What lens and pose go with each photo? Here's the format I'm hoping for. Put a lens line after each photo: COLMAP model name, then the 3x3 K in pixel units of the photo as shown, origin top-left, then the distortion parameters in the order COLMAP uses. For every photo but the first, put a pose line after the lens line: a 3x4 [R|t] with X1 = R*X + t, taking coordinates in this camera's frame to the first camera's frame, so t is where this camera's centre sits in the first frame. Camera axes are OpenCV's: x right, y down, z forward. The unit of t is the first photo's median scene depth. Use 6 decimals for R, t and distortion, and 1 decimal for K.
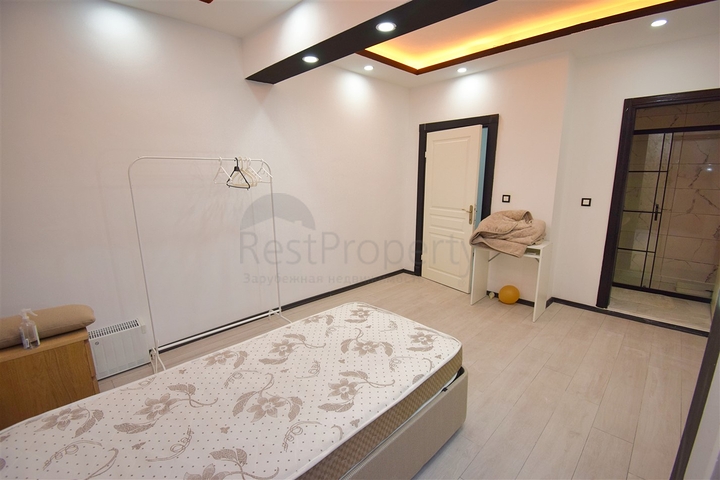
lens RADIAL K [[323.9, 0, 356.4], [0, 323.9, 243.3], [0, 0, 1]] dist [0.000185, -0.000252]
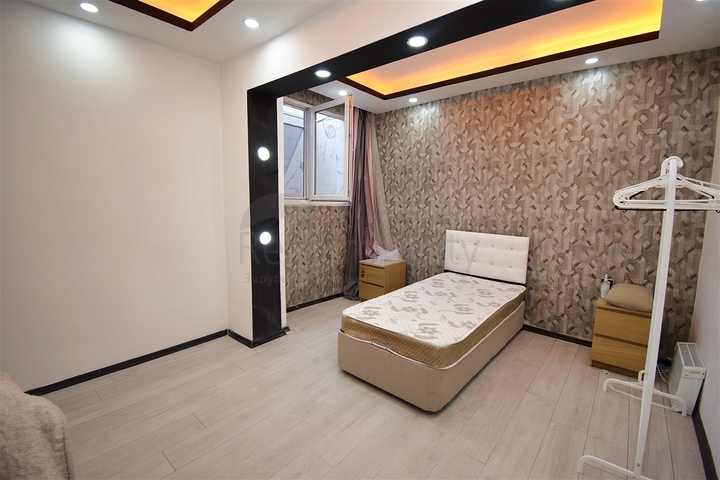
lens RADIAL K [[323.9, 0, 359.7], [0, 323.9, 239.6], [0, 0, 1]] dist [0.000185, -0.000252]
pose [[-0.996591, 0.001425, -0.082493, 0.378164], [-0.023734, 0.952635, 0.303189, -0.425696], [0.079018, 0.304113, -0.949353, 2.294419]]
